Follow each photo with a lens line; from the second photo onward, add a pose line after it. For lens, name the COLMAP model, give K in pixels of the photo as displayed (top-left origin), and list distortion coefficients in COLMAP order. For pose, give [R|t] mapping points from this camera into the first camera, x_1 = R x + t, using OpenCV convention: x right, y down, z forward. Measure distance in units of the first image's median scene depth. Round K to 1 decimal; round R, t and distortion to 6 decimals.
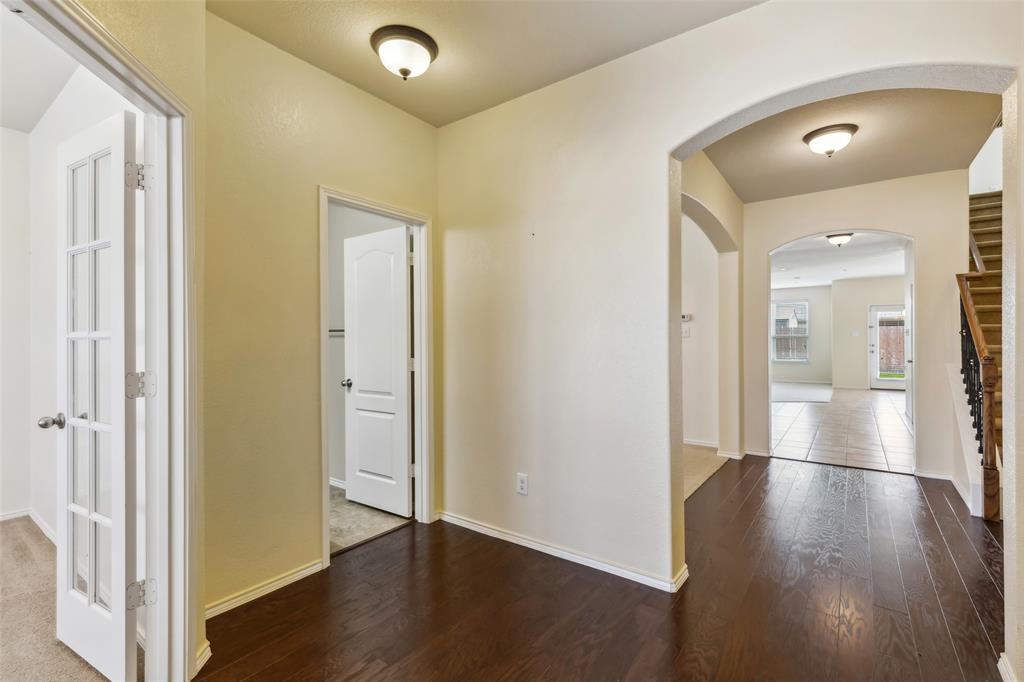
lens RADIAL K [[462.6, 0, 513.2], [0, 462.6, 340.9], [0, 0, 1]] dist [0.005660, -0.000444]
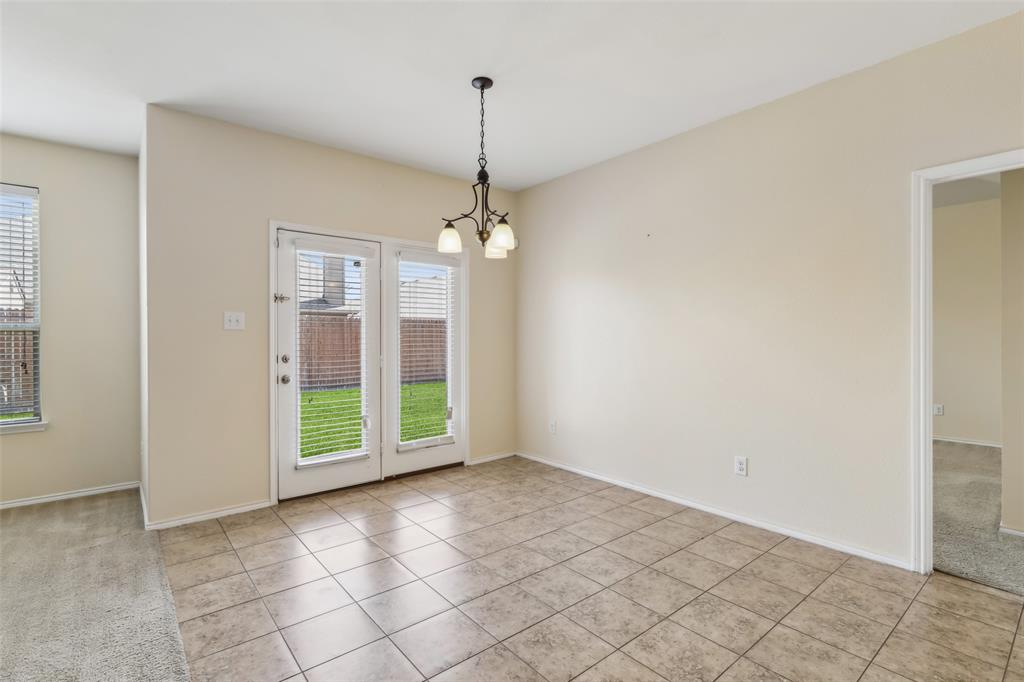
lens RADIAL K [[484.9, 0, 518.5], [0, 484.9, 339.4], [0, 0, 1]] dist [-0.001003, -0.000762]
pose [[0.239666, -0.002396, 0.970852, 0.499168], [0.002020, 0.999996, 0.001969, -0.003205], [-0.970853, 0.001489, 0.239670, 0.770827]]
